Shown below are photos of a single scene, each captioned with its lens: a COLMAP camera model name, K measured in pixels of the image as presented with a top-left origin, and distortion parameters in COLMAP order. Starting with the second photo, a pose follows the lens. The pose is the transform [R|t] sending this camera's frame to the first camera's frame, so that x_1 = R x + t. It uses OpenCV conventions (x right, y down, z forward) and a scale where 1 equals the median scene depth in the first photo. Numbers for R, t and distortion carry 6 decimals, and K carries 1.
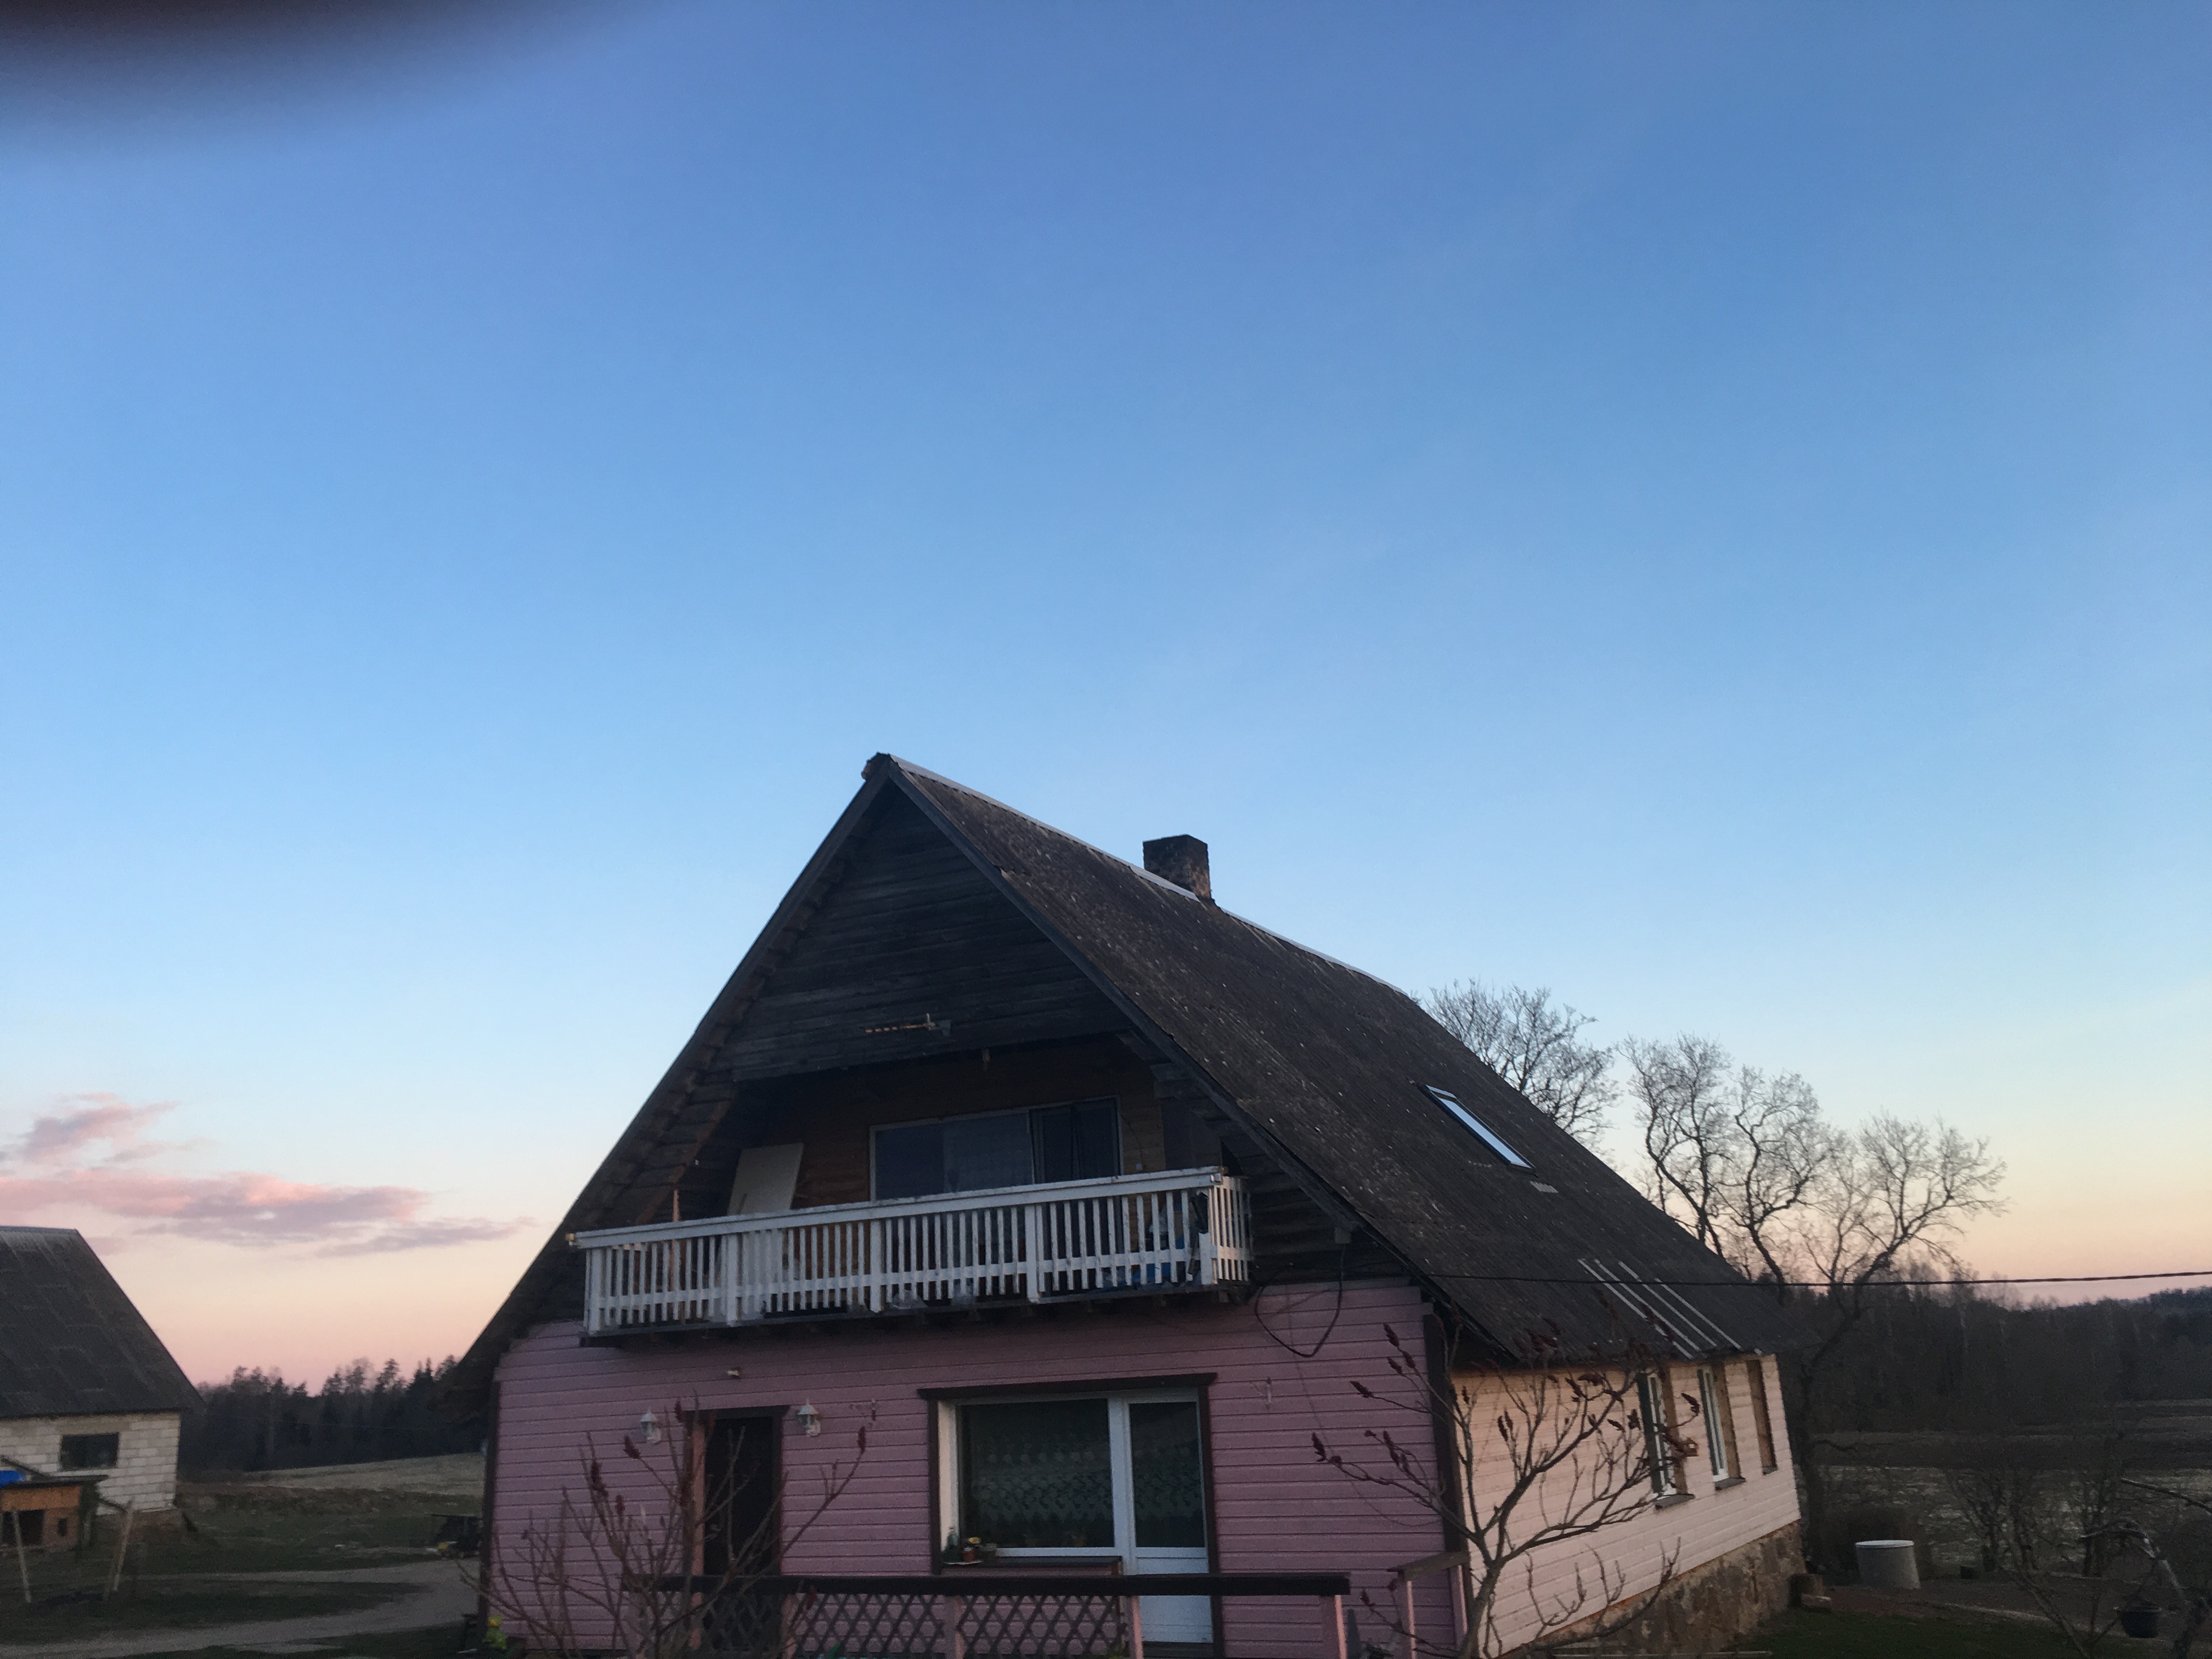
lens RADIAL K [[1826.1, 0, 1106.0], [0, 1826.1, 829.5], [0, 0, 1]] dist [0.091120, -0.108414]
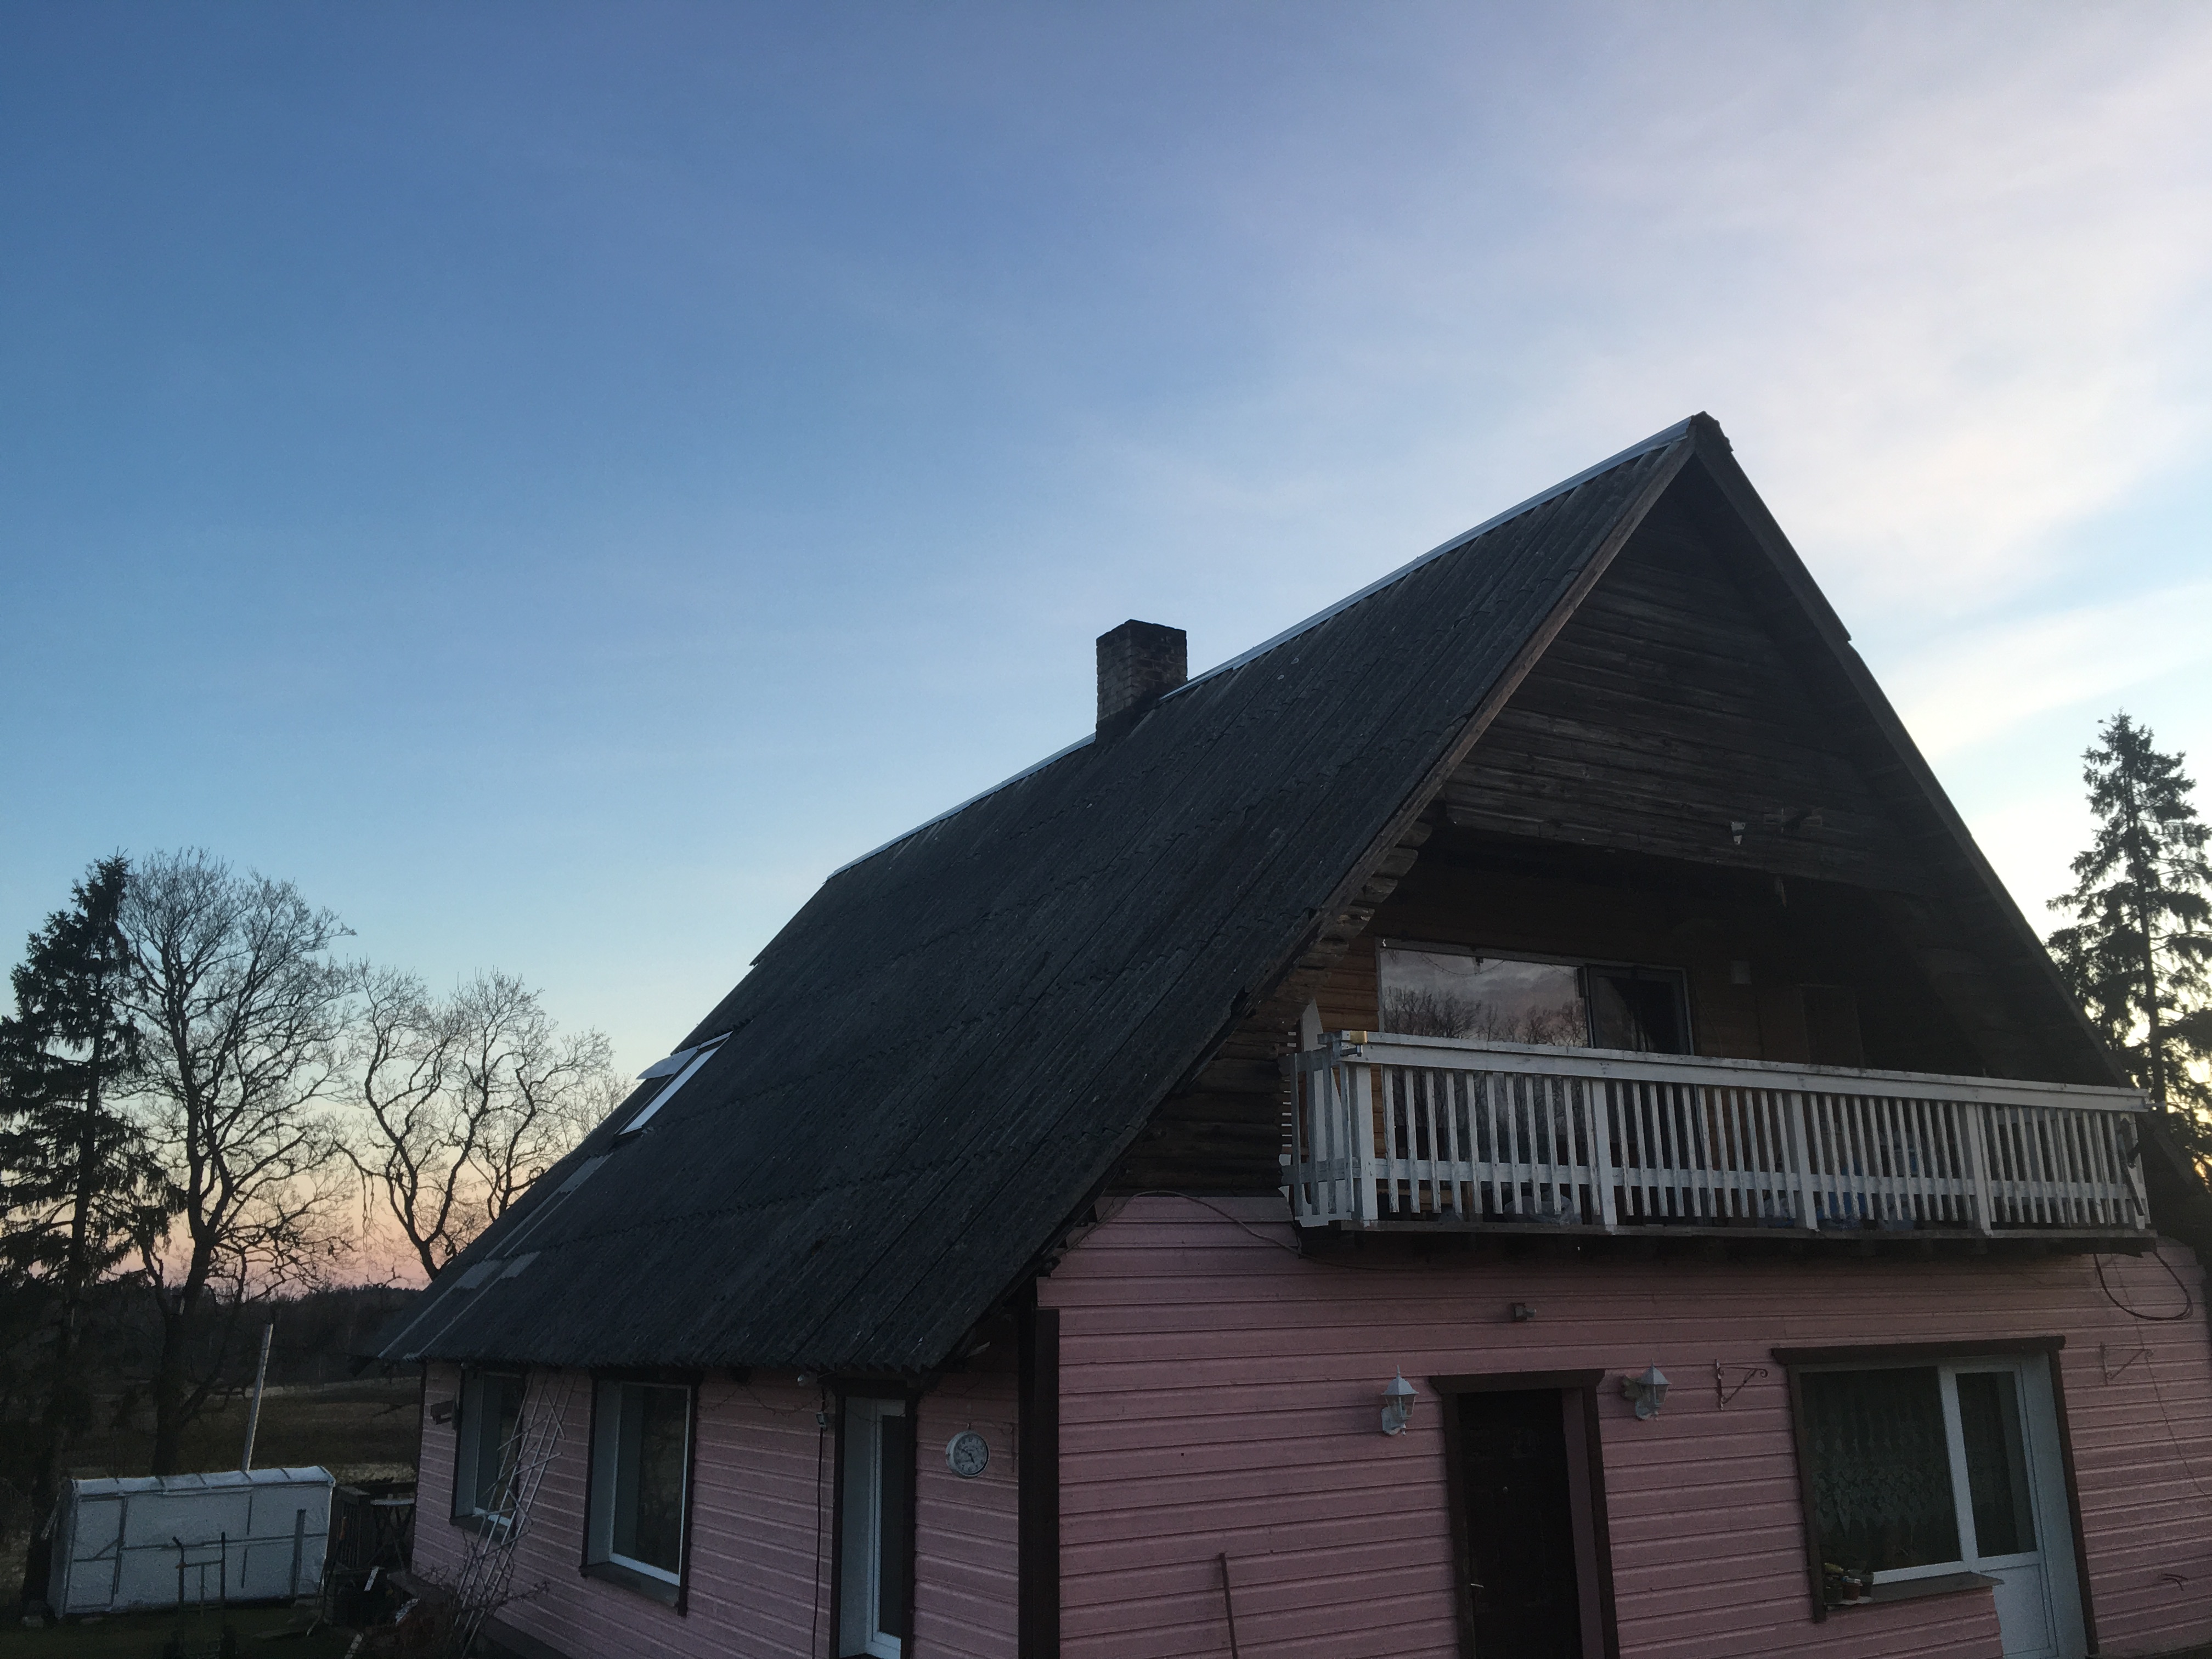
lens RADIAL K [[1826.1, 0, 1106.0], [0, 1826.1, 829.5], [0, 0, 1]] dist [0.091120, -0.108414]
pose [[0.550042, 0.240860, 0.799650, -0.811456], [-0.247864, 0.961446, -0.119100, 0.260950], [-0.797507, -0.132694, 0.588536, 0.815579]]
